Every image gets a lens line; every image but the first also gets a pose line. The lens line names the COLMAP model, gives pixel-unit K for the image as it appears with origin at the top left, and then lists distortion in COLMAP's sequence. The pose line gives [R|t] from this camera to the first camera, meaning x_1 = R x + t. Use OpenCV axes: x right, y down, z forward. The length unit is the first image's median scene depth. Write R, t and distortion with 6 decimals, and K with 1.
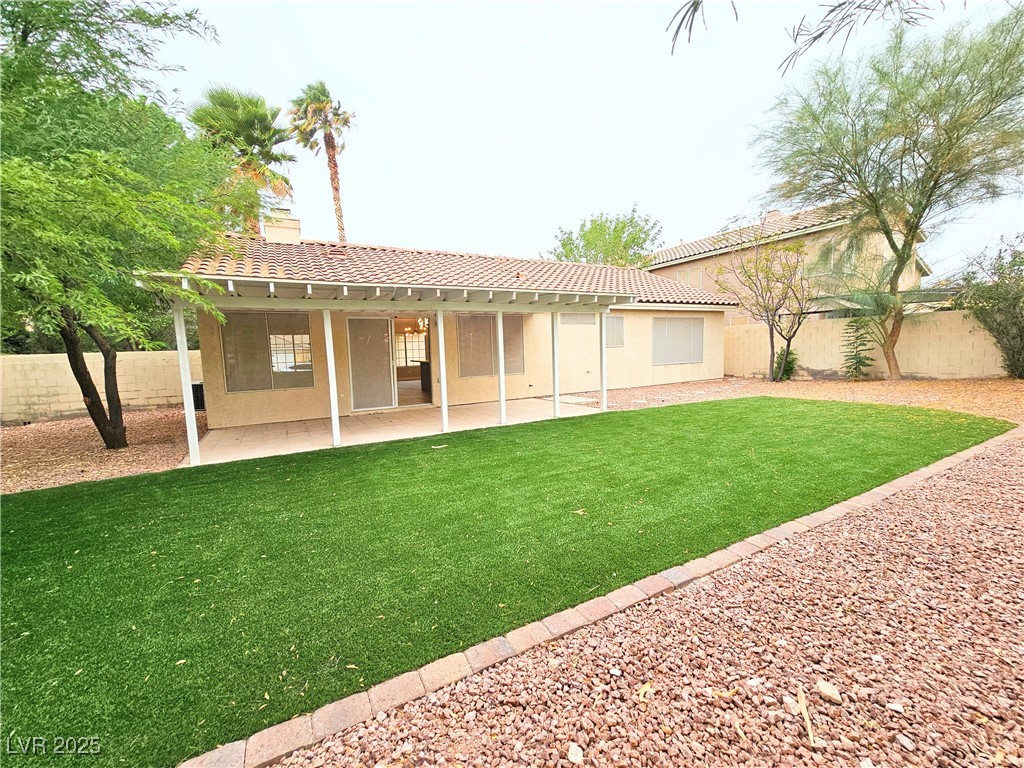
lens RADIAL K [[418.3, 0, 515.0], [0, 418.3, 385.5], [0, 0, 1]] dist [-0.001047, 0.000032]
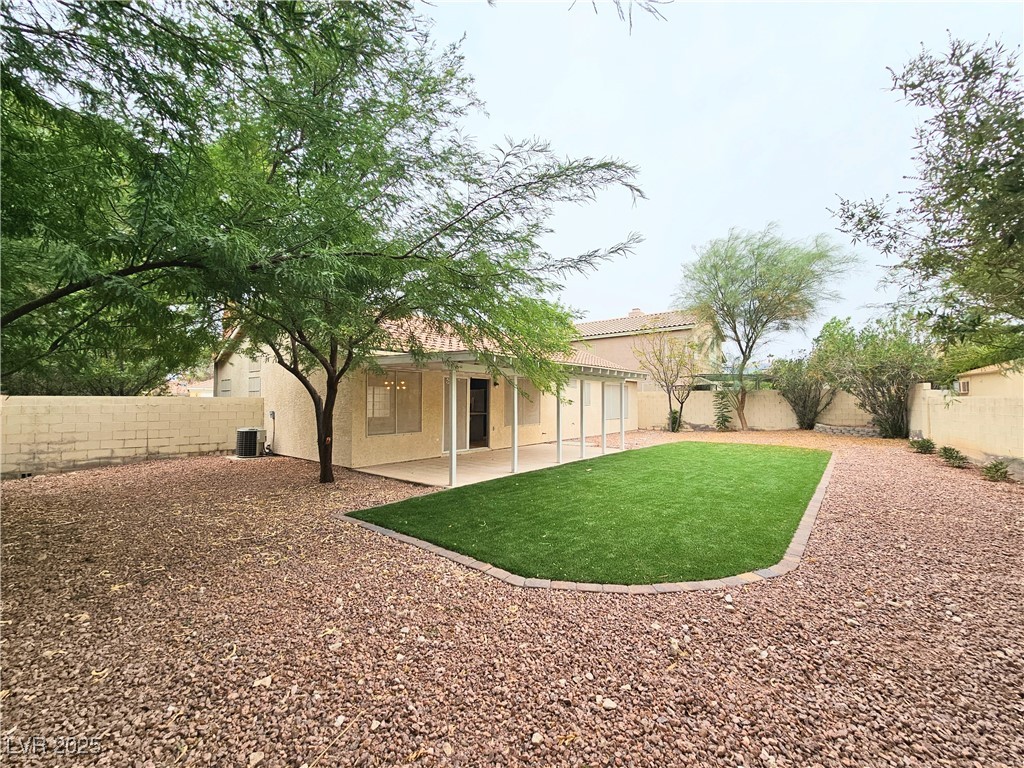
lens RADIAL K [[418.3, 0, 506.2], [0, 418.3, 386.5], [0, 0, 1]] dist [-0.001047, 0.000032]
pose [[0.930041, 0.044339, 0.364770, -0.547489], [0.001247, 0.992307, -0.123798, 0.015720], [-0.367453, 0.115592, 0.922831, -0.157740]]
